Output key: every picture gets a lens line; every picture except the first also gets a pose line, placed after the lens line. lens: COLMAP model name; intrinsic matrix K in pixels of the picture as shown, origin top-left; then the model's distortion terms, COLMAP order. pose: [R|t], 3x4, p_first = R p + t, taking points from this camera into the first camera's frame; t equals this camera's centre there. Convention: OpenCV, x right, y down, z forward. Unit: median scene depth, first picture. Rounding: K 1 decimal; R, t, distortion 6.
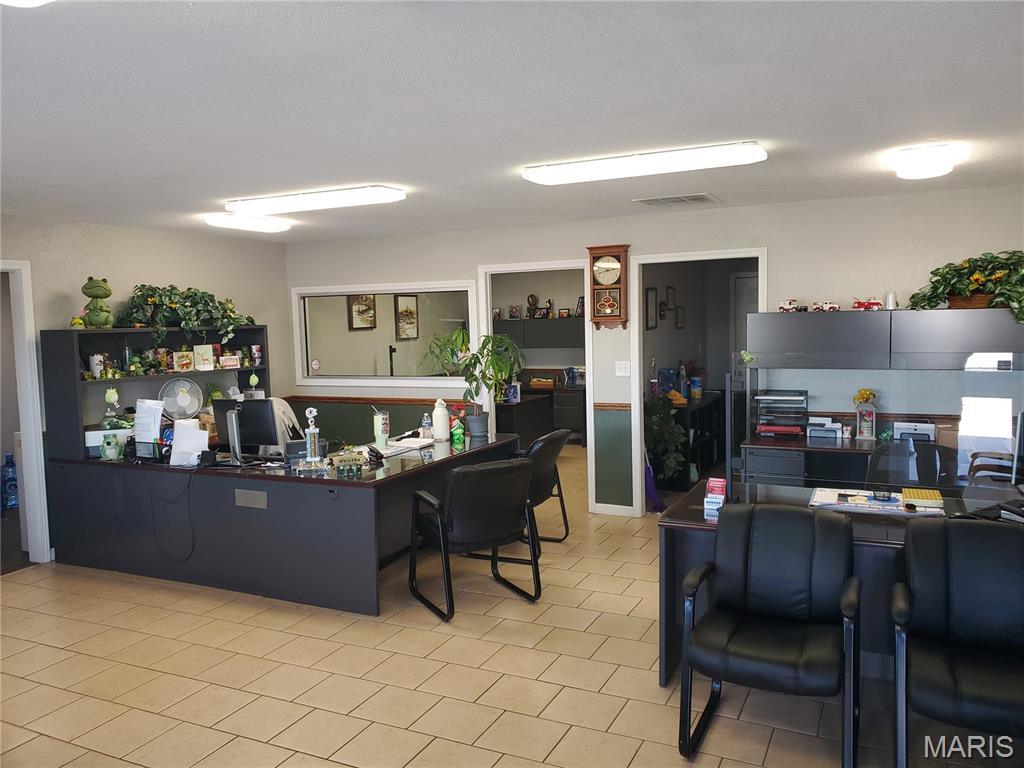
lens RADIAL K [[792.4, 0, 513.0], [0, 792.4, 383.9], [0, 0, 1]] dist [-0.041464, -0.001633]
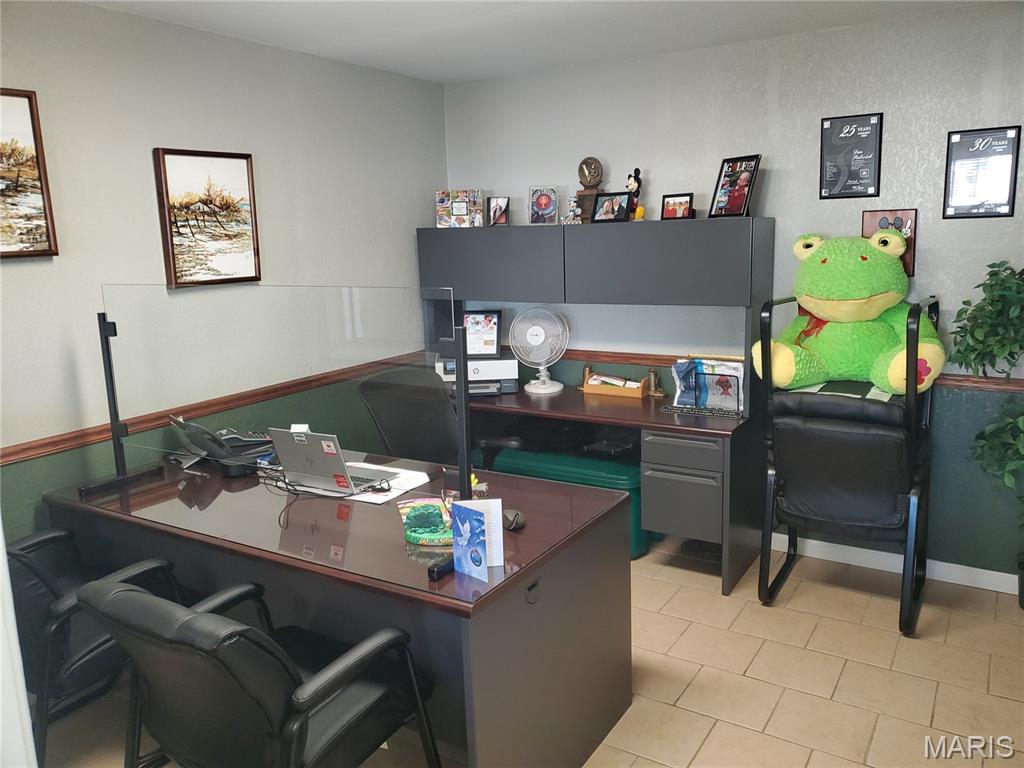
lens RADIAL K [[792.4, 0, 511.1], [0, 792.4, 382.3], [0, 0, 1]] dist [-0.041464, -0.001633]
pose [[0.994120, 0.016782, -0.106972, 0.029929], [-0.005202, 0.994178, 0.107627, -0.049343], [0.108155, -0.106437, 0.988420, 0.643144]]
